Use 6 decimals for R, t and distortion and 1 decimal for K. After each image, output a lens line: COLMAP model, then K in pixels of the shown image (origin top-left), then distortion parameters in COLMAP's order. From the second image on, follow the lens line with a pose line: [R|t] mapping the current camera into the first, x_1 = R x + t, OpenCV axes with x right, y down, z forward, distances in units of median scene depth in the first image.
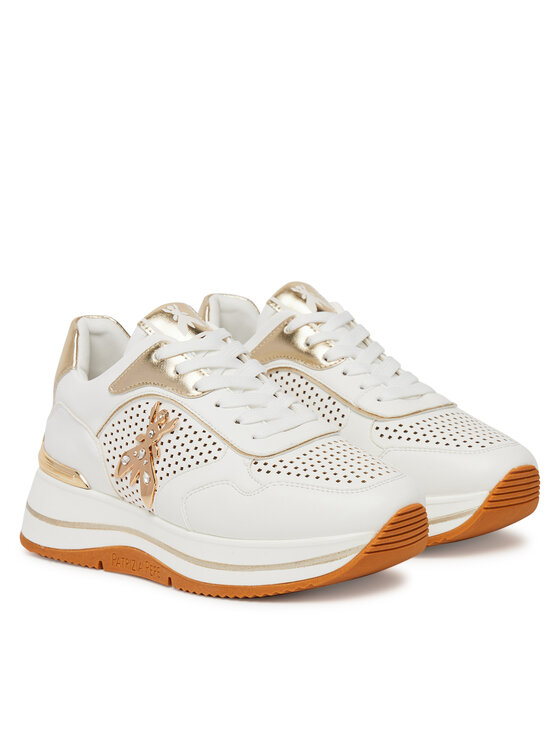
lens RADIAL K [[2705.0, 0, 280.0], [0, 2705.0, 373.0], [0, 0, 1]] dist [-0.659087, 0.660243]
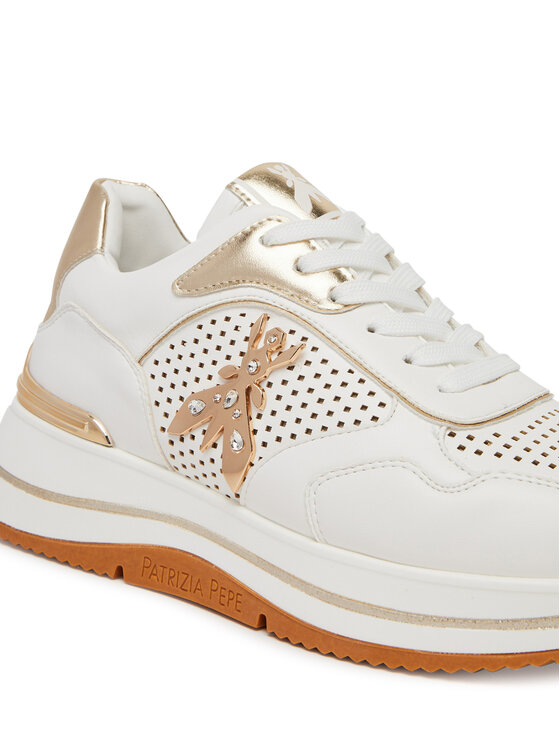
lens RADIAL K [[1457.2, 0, 280.0], [0, 1457.2, 373.0], [0, 0, 1]] dist [-0.029784, -0.028823]
pose [[0.974229, 0.097711, 0.203299, -0.106065], [-0.099044, 0.995076, -0.003630, 0.024446], [-0.202653, -0.016599, 0.979110, 0.688064]]
